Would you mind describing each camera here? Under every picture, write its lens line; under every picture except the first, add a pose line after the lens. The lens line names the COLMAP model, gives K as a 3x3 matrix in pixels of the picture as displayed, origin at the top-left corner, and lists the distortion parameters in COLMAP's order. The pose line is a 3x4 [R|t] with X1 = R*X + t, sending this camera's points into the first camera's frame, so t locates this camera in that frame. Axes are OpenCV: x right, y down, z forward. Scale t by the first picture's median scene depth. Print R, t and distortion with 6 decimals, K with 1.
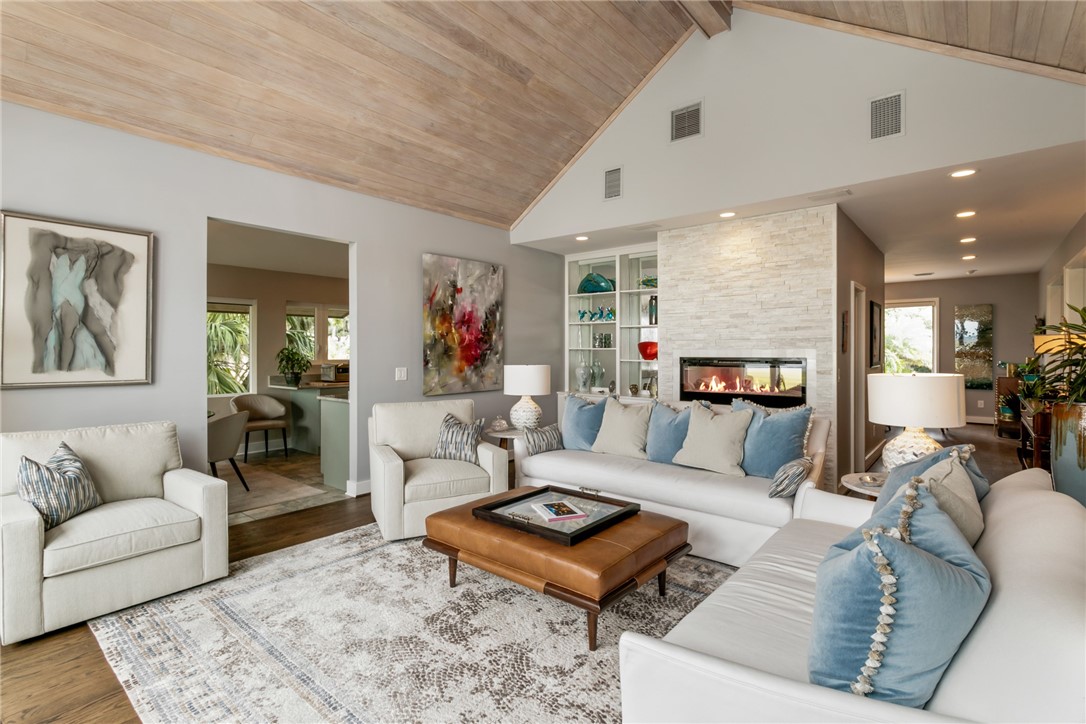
lens RADIAL K [[518.4, 0, 538.5], [0, 518.4, 354.7], [0, 0, 1]] dist [0.002303, 0.000763]
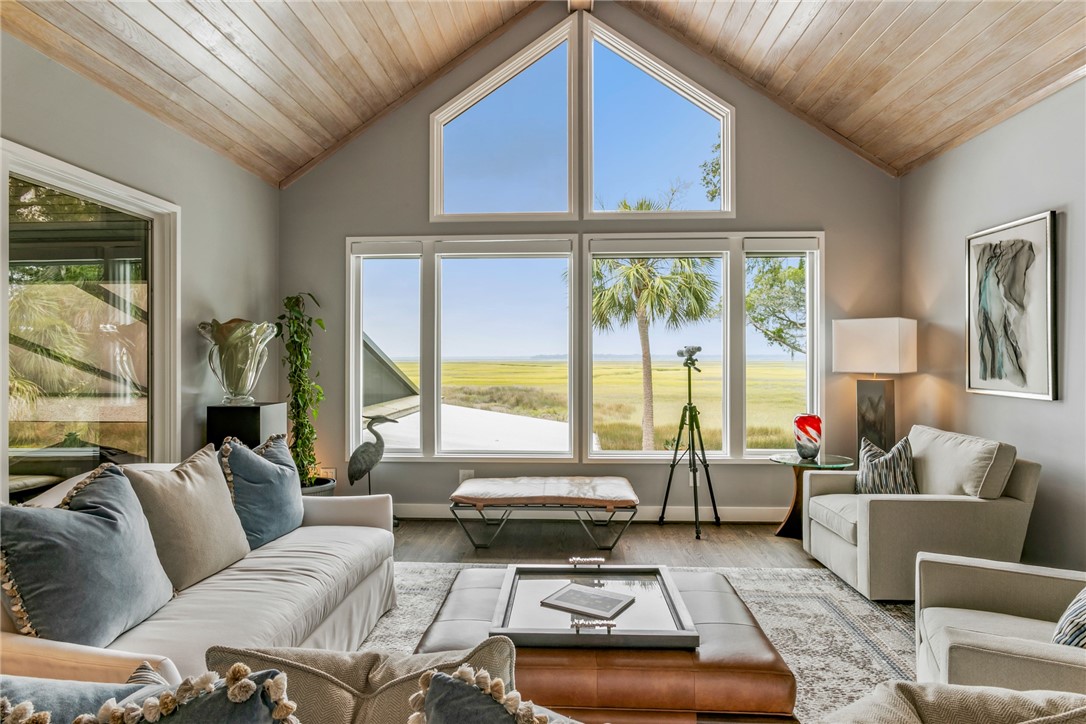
lens RADIAL K [[624.0, 0, 538.4], [0, 624.0, 356.1], [0, 0, 1]] dist [-0.013225, 0.002288]
pose [[-0.796353, 0.001963, -0.604828, 0.308618], [-0.000563, 0.999992, 0.003987, -0.010005], [0.604831, 0.003515, -0.796346, 0.856185]]
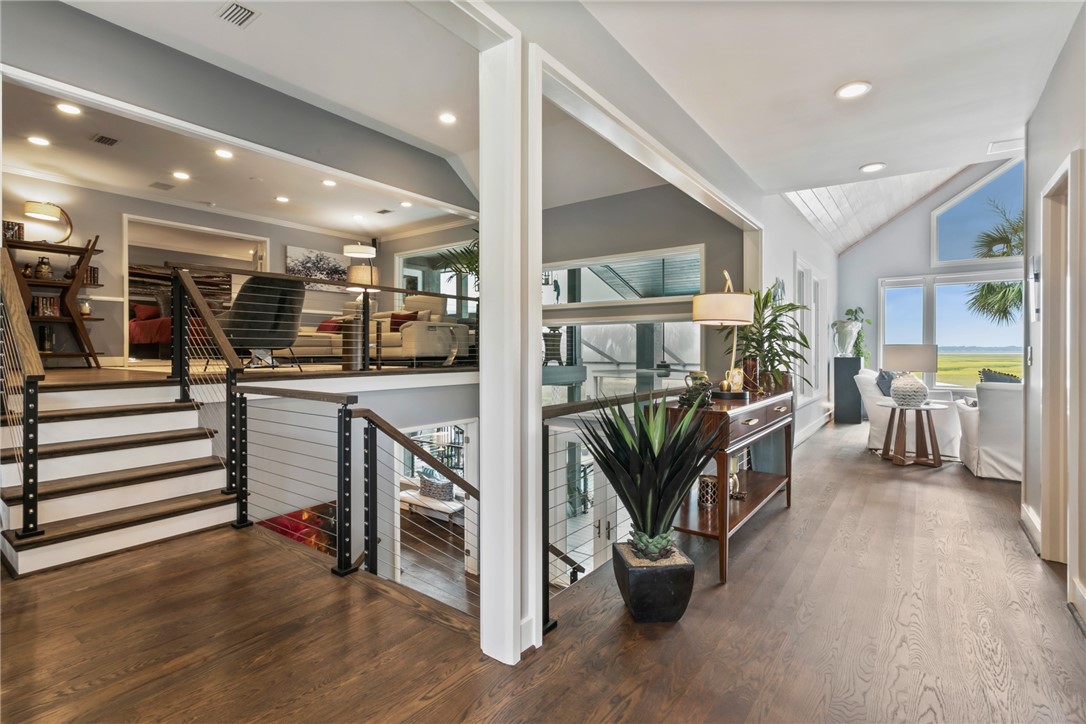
lens RADIAL K [[518.4, 0, 543.4], [0, 518.4, 353.1], [0, 0, 1]] dist [0.002303, 0.000763]
pose [[-0.997045, 0.002364, -0.076785, 1.152655], [0.001434, 0.999925, 0.012163, 0.023398], [0.076808, 0.012016, -0.996973, 1.465484]]
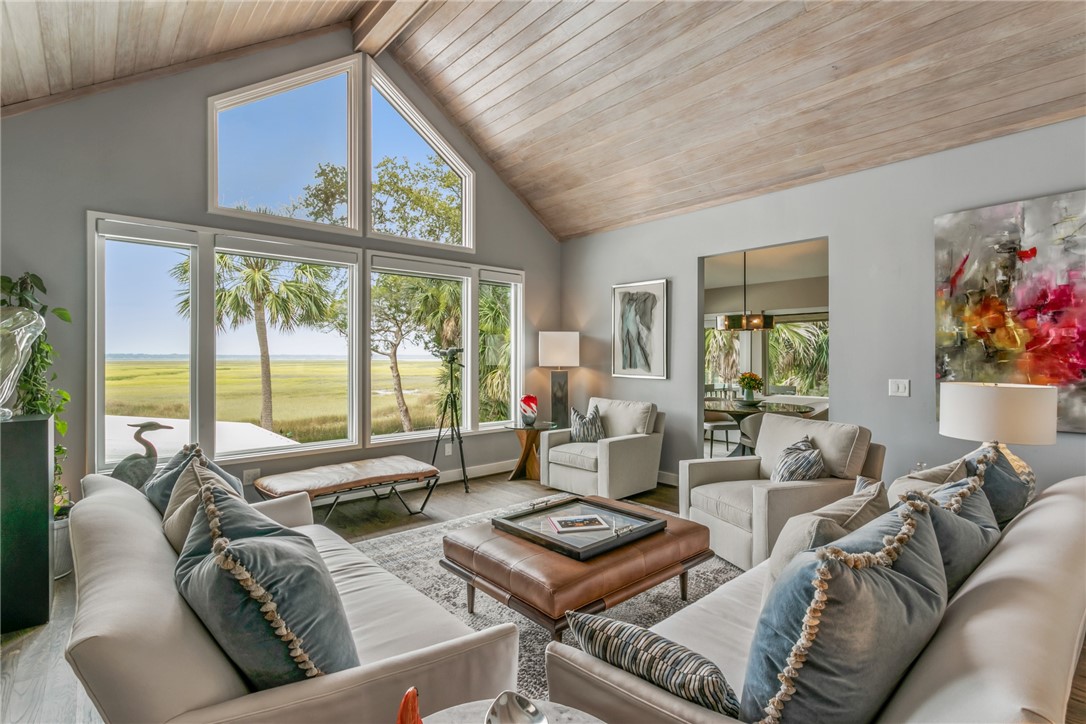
lens RADIAL K [[518.4, 0, 540.4], [0, 518.4, 357.6], [0, 0, 1]] dist [0.002303, 0.000763]
pose [[-0.145725, 0.004187, -0.989316, 0.539990], [-0.004444, 0.999978, 0.004887, -0.007799], [0.989315, 0.005109, -0.145703, 0.572956]]
